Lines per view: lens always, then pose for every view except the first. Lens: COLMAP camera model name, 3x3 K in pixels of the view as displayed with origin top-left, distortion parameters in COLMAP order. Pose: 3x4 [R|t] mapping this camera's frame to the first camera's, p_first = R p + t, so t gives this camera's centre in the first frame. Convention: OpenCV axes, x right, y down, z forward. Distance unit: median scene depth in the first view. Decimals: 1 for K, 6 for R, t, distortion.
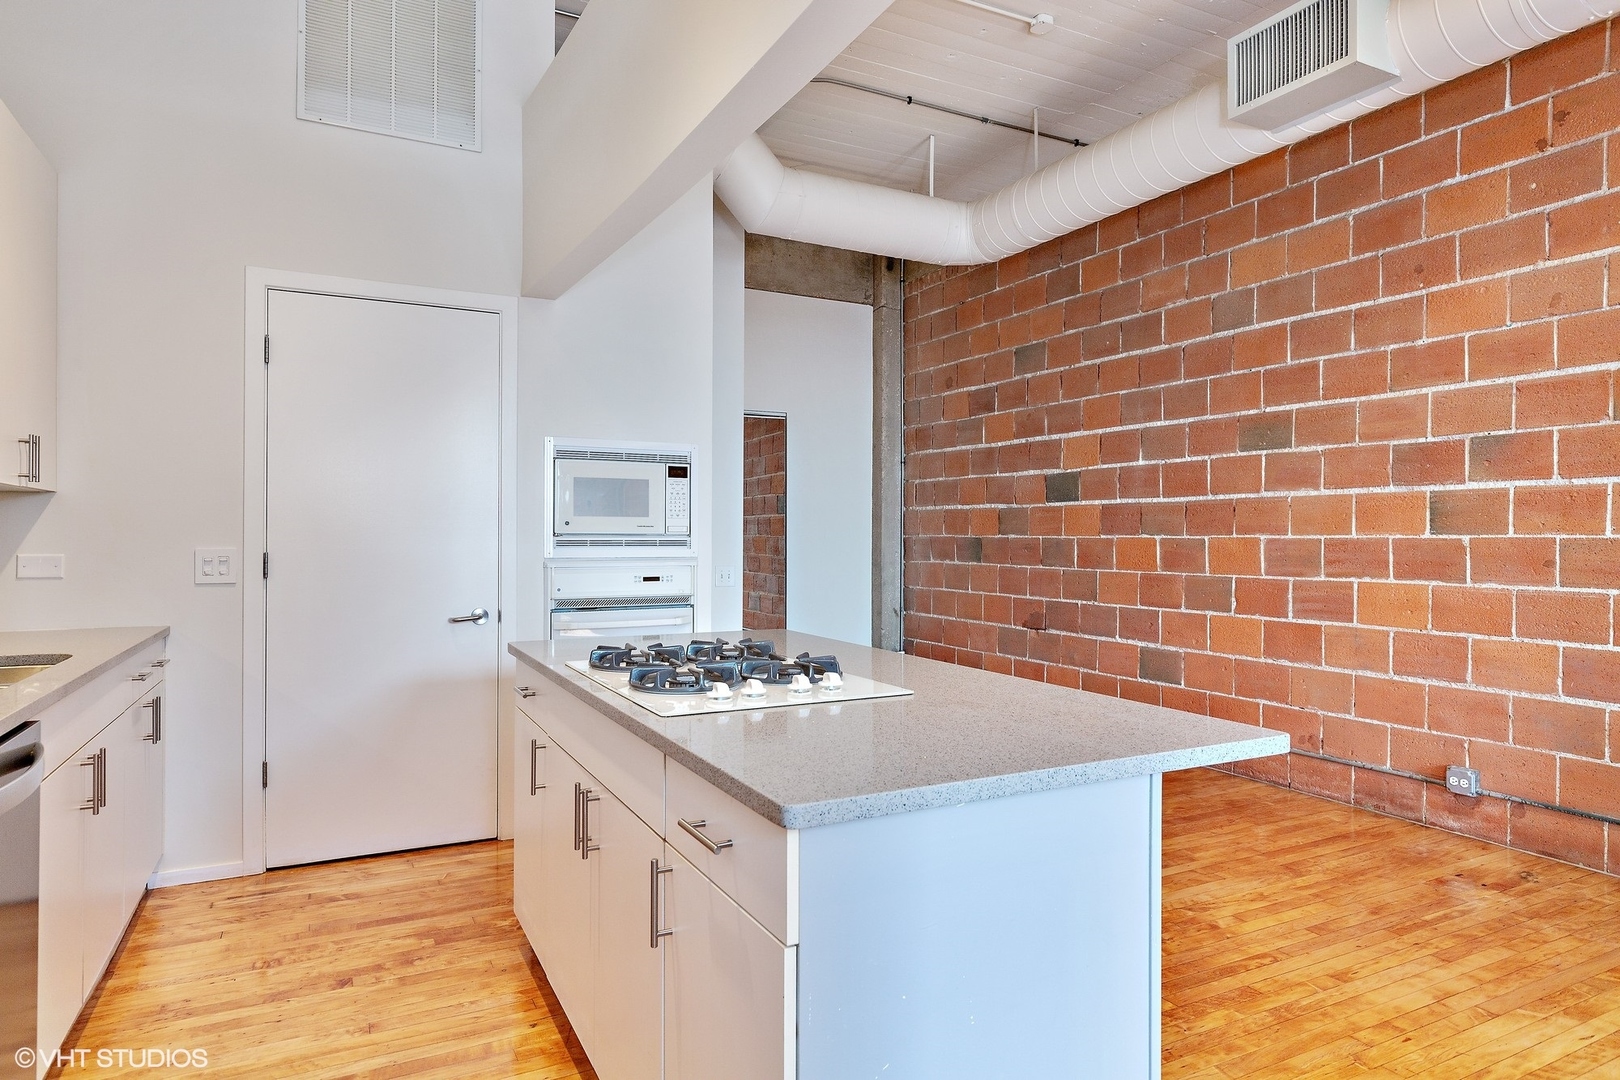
lens RADIAL K [[930.8, 0, 806.1], [0, 930.8, 533.7], [0, 0, 1]] dist [-0.006633, -0.000424]
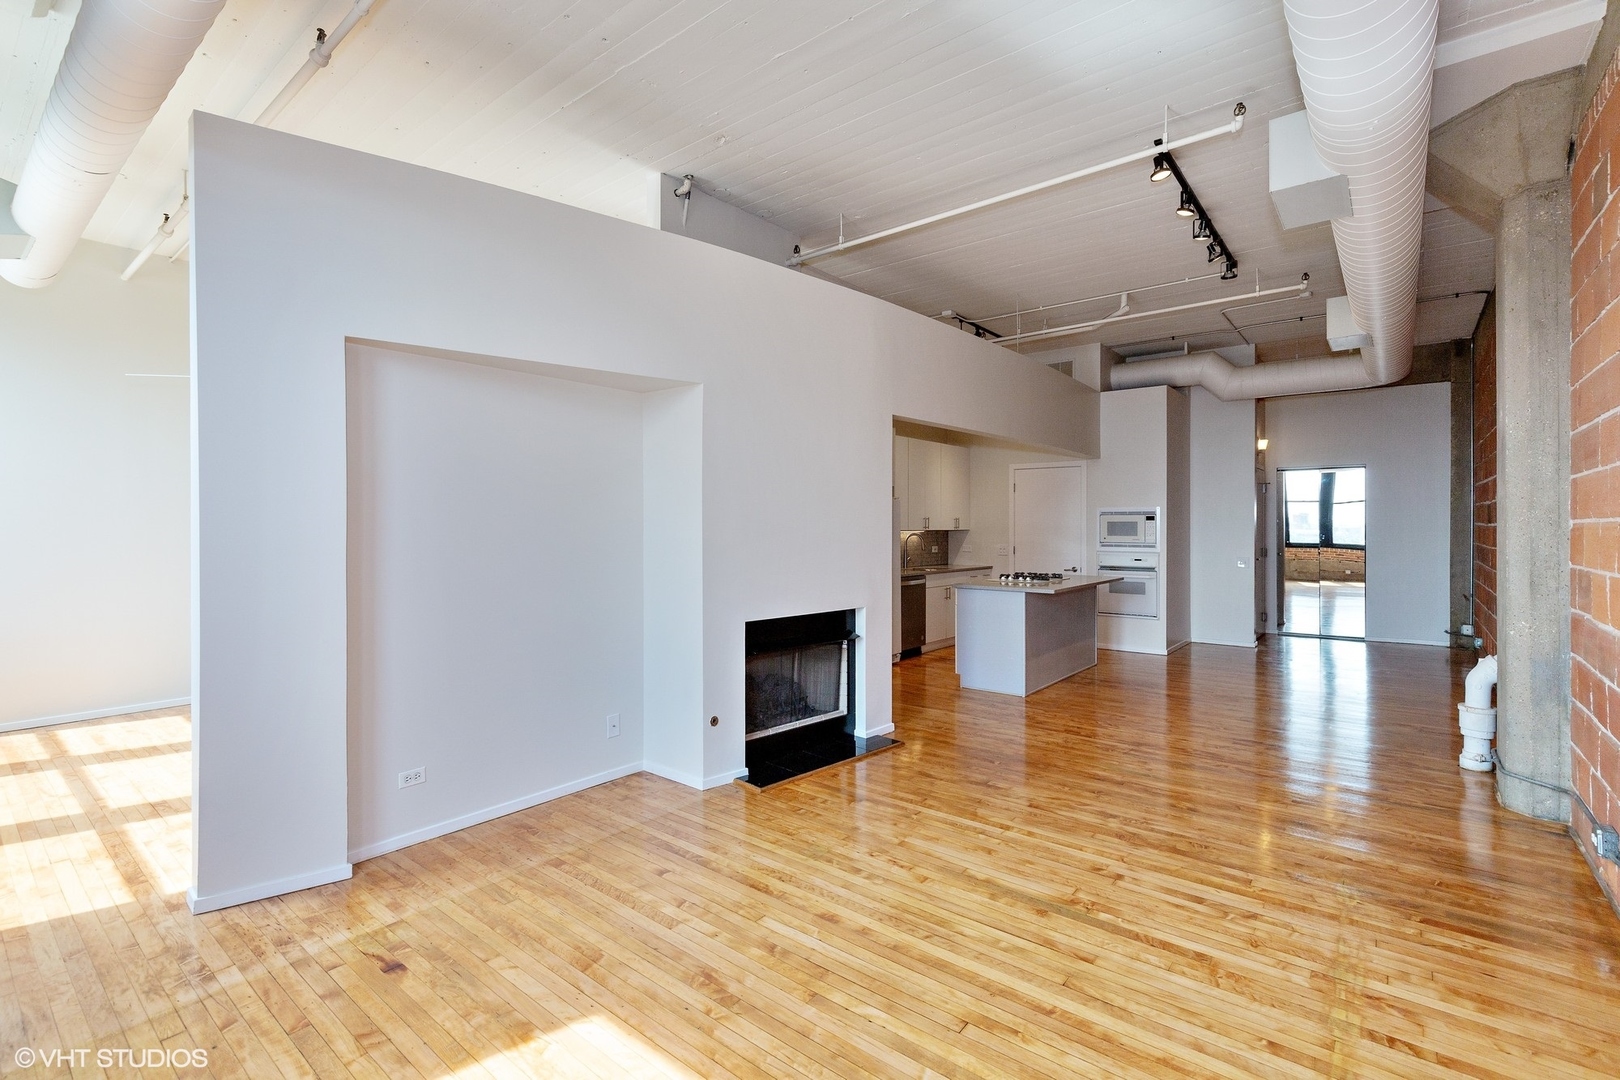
lens RADIAL K [[729.7, 0, 797.6], [0, 729.7, 527.4], [0, 0, 1]] dist [0.007658, -0.001091]
pose [[0.396186, 0.000623, -0.918170, 1.380317], [0.003052, 0.999993, 0.001996, -0.050876], [0.918165, -0.003593, 0.396182, -0.705687]]
